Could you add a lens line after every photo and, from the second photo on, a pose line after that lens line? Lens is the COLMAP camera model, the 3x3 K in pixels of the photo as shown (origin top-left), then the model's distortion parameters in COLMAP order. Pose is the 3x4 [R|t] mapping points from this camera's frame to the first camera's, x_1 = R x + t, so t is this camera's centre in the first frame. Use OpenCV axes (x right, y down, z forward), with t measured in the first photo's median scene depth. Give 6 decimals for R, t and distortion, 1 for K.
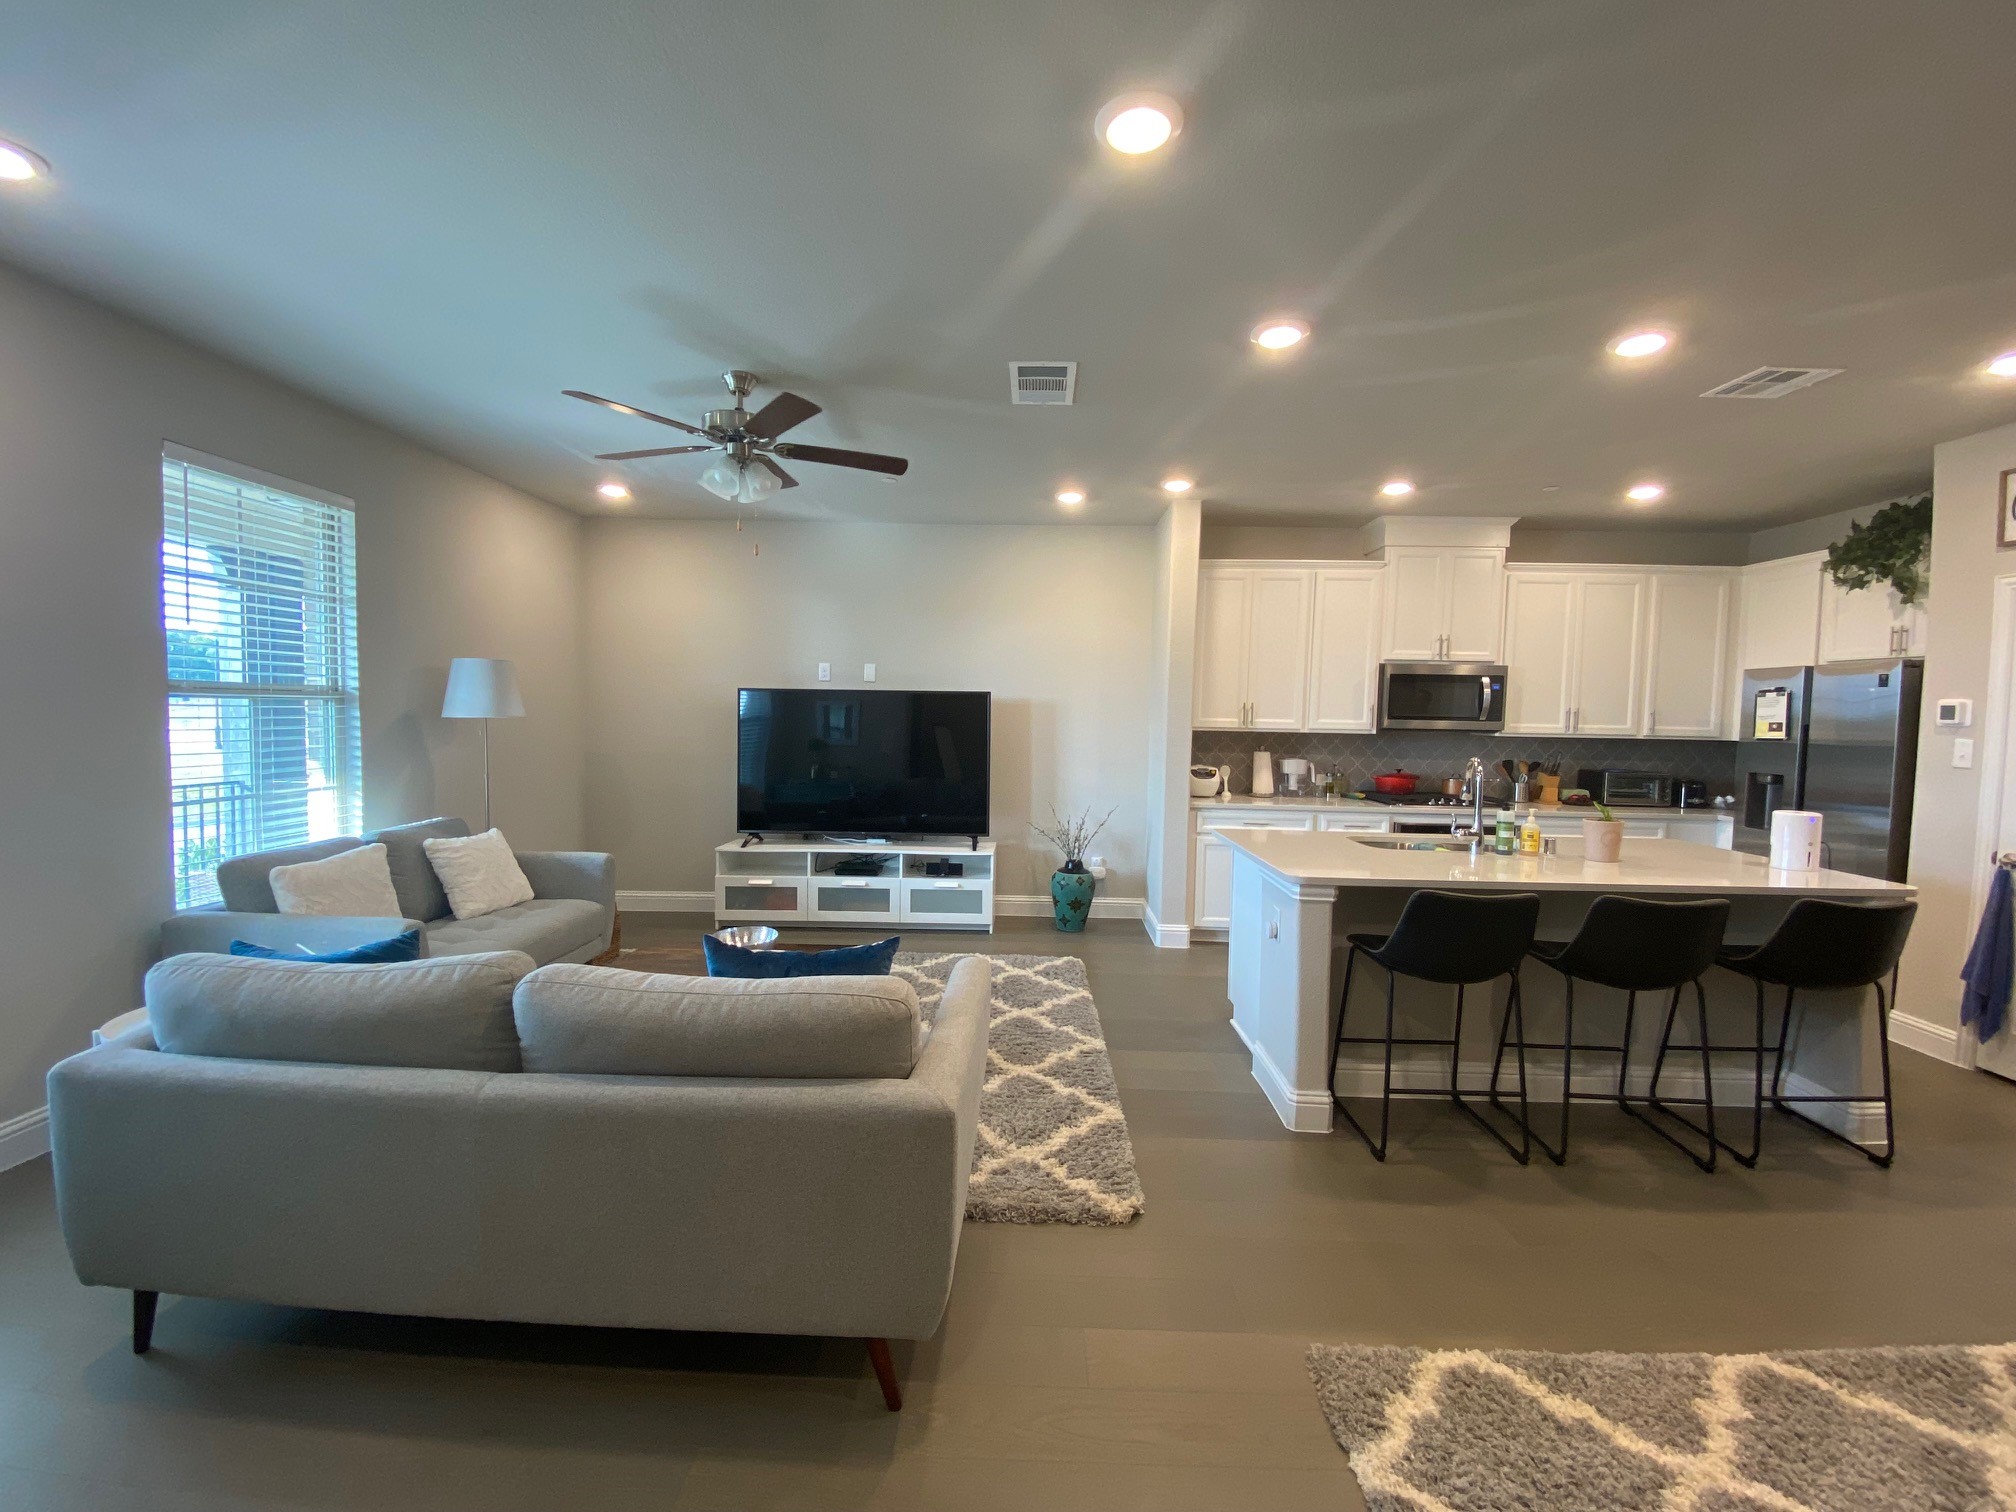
lens RADIAL K [[822.7, 0, 1006.1], [0, 822.7, 759.9], [0, 0, 1]] dist [0.029142, -0.026472]
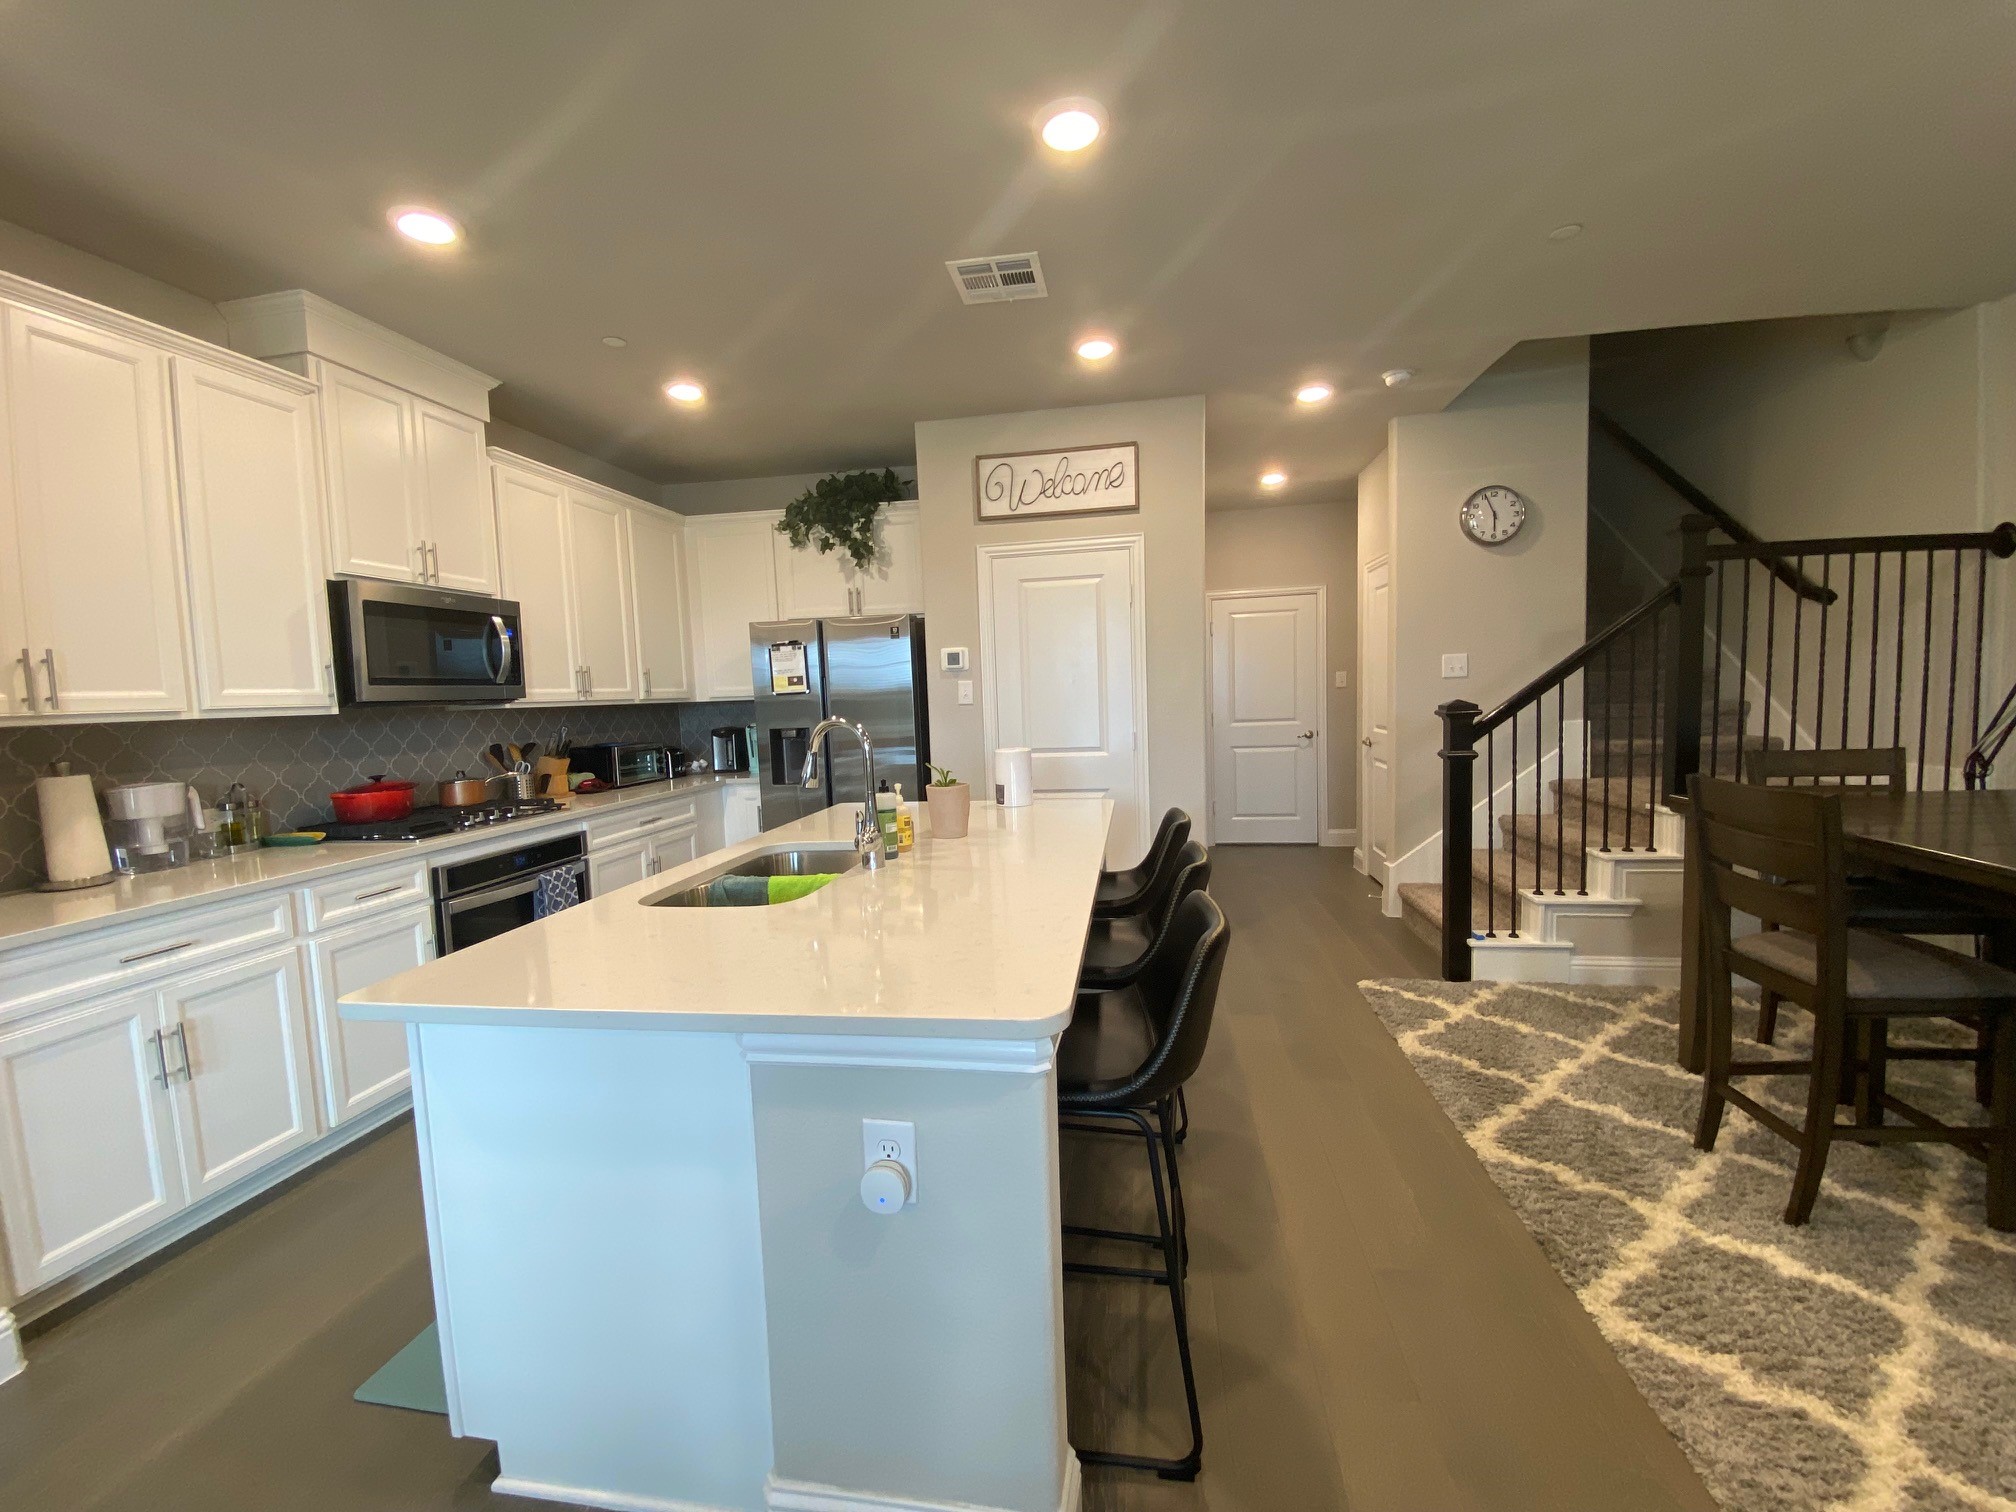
lens RADIAL K [[819.3, 0, 995.0], [0, 819.3, 759.1], [0, 0, 1]] dist [0.031599, -0.025516]
pose [[0.137618, -0.103865, 0.985025, -0.020971], [0.097316, 0.991093, 0.090908, -0.012212], [-0.985693, 0.083348, 0.146500, 0.602748]]
